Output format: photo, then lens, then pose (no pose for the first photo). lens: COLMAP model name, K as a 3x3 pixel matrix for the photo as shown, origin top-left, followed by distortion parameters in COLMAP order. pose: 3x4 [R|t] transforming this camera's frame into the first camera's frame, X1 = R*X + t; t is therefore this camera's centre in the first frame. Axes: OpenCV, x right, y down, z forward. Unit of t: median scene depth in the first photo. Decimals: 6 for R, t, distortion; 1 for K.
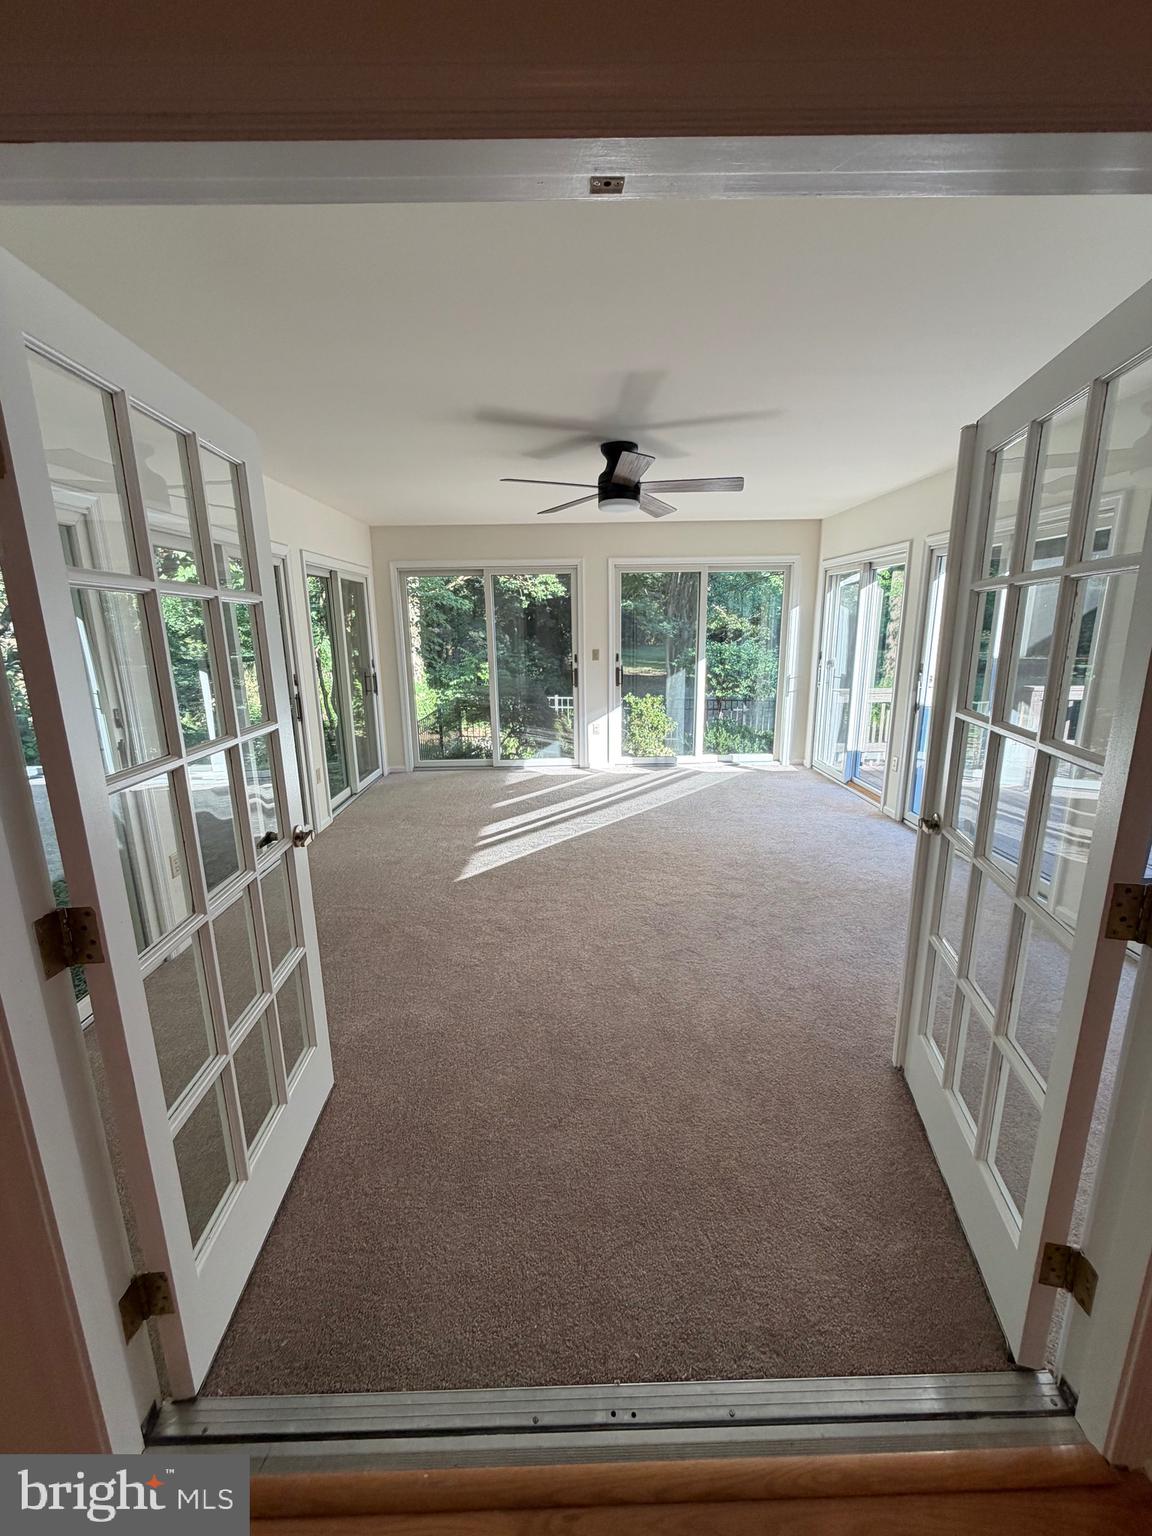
lens RADIAL K [[623.8, 0, 576.0], [0, 623.8, 768.0], [0, 0, 1]] dist [-0.003099, -0.000113]
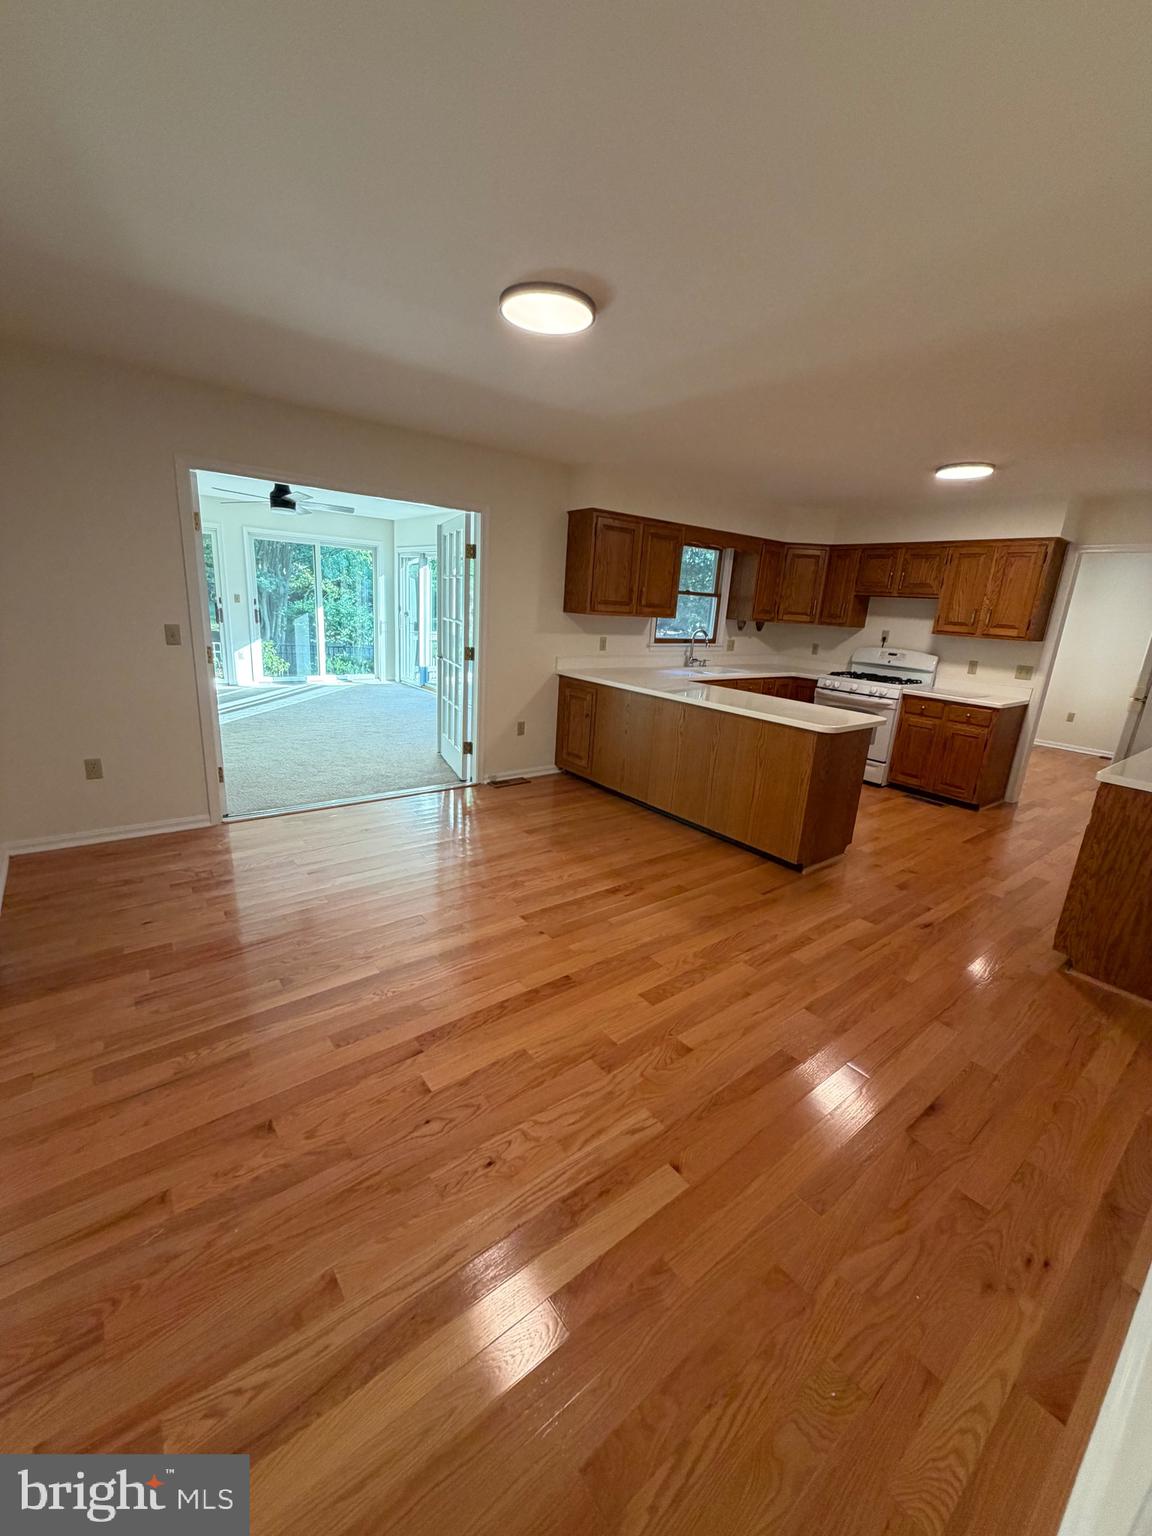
lens RADIAL K [[623.8, 0, 576.0], [0, 623.8, 768.0], [0, 0, 1]] dist [-0.003099, -0.000113]
pose [[0.805482, -0.089665, 0.585798, -0.194010], [0.061118, 0.995785, 0.068381, 0.131025], [-0.589460, -0.019277, 0.807567, -0.504287]]
